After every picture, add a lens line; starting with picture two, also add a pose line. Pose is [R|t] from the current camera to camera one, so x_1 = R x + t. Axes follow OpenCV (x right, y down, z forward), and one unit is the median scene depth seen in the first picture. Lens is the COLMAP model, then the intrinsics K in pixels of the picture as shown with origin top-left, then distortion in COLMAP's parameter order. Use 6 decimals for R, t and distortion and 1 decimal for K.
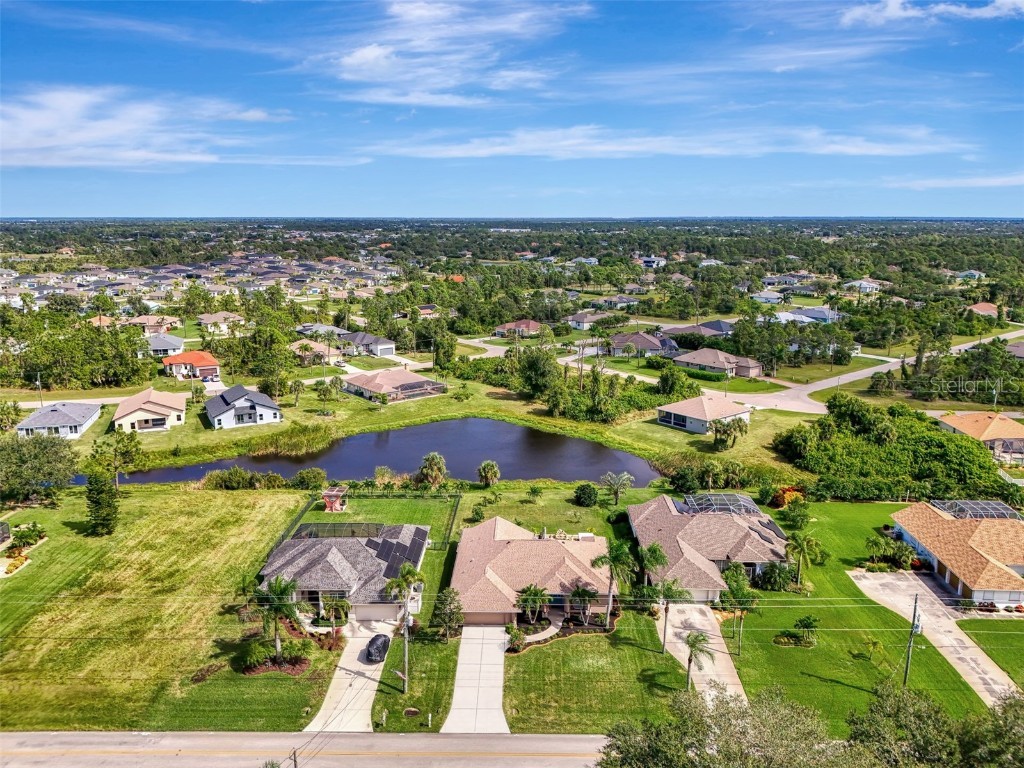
lens RADIAL K [[792.8, 0, 510.6], [0, 792.8, 404.6], [0, 0, 1]] dist [0.060810, 0.007340]
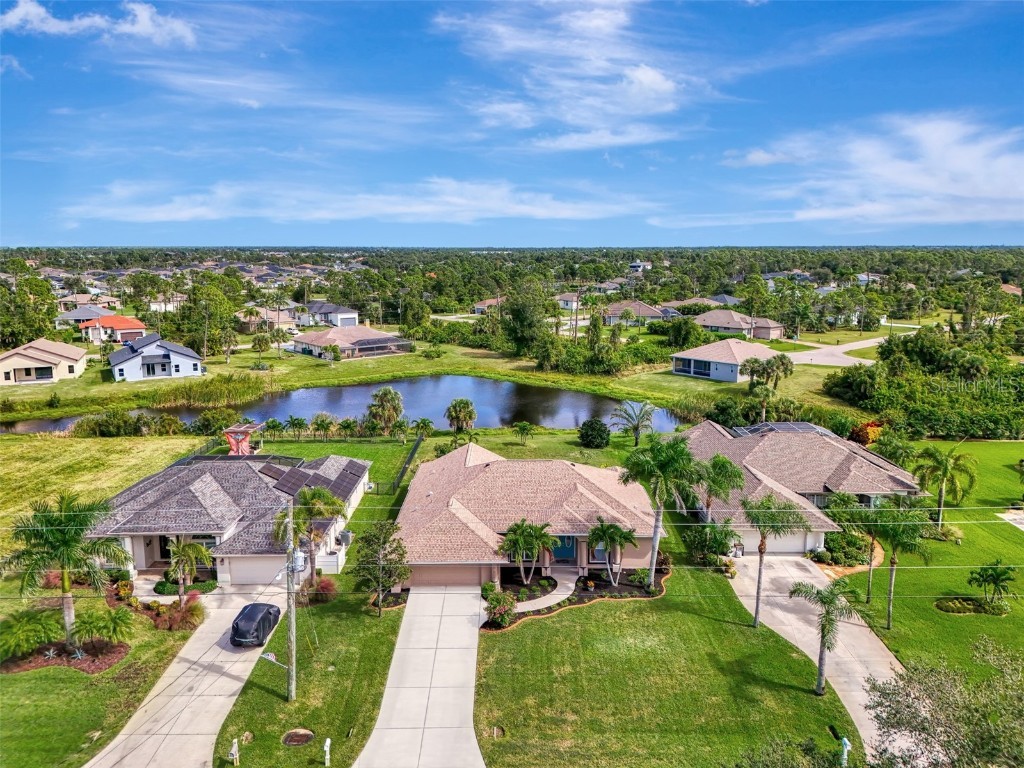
lens RADIAL K [[782.2, 0, 512.0], [0, 782.2, 384.0], [0, 0, 1]] dist [0.046879, -0.009882]
pose [[0.999672, -0.003264, 0.025400, 0.002078], [0.004937, 0.997800, -0.066115, 0.149130], [-0.025128, 0.066219, 0.997489, 0.367508]]
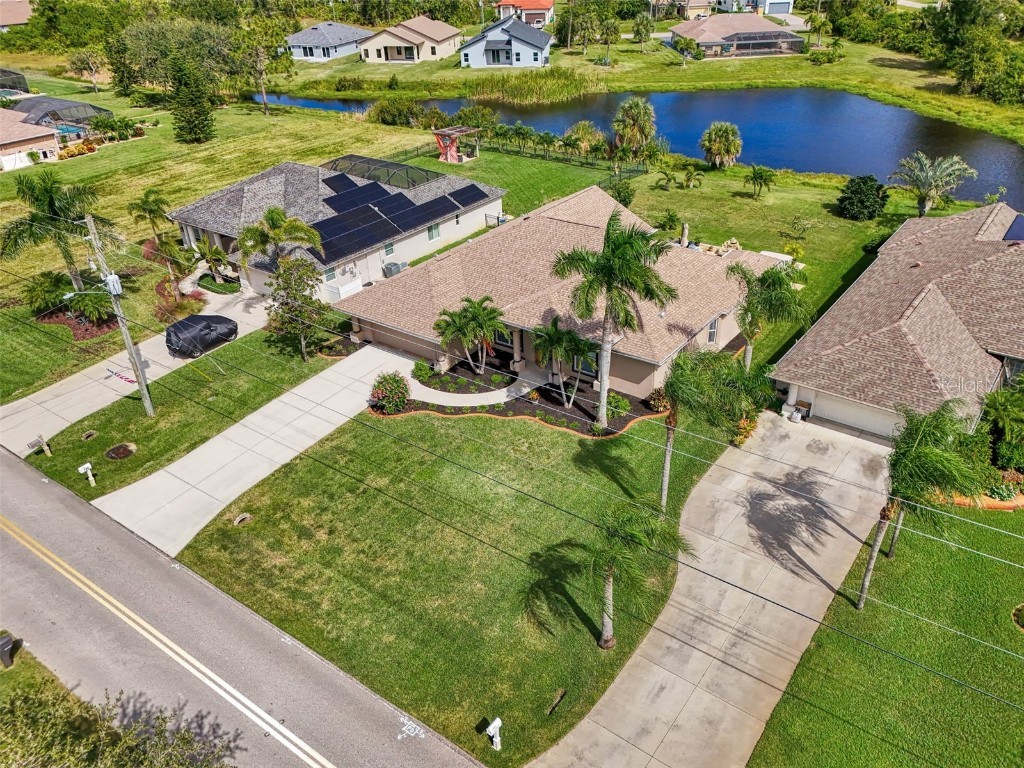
lens RADIAL K [[815.0, 0, 512.0], [0, 815.0, 384.0], [0, 0, 1]] dist [0.075712, -0.085600]
pose [[0.818969, 0.267110, -0.507880, 0.272890], [-0.114185, 0.943215, 0.311941, 0.113487], [0.562362, -0.197477, 0.802964, 0.562744]]
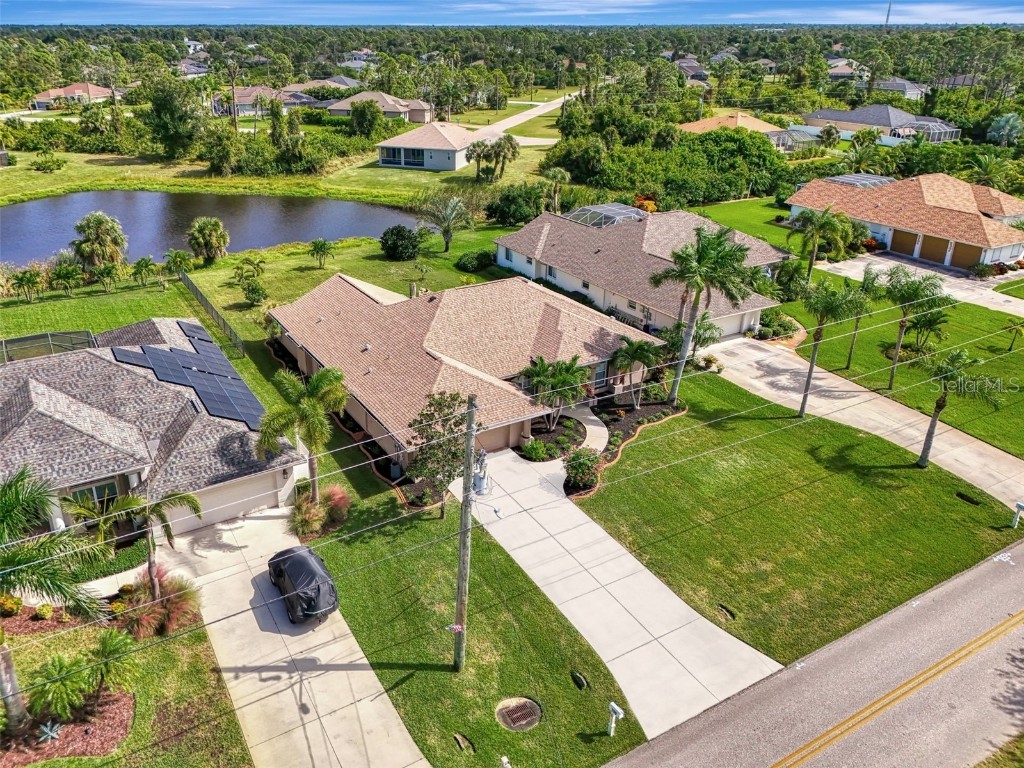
lens RADIAL K [[775.0, 0, 473.5], [0, 775.0, 382.0], [0, 0, 1]] dist [0.047870, -0.006301]
pose [[0.851732, -0.215188, 0.477752, -0.219300], [0.123021, 0.968418, 0.216871, 0.122739], [-0.509331, -0.125942, 0.851305, 0.566204]]
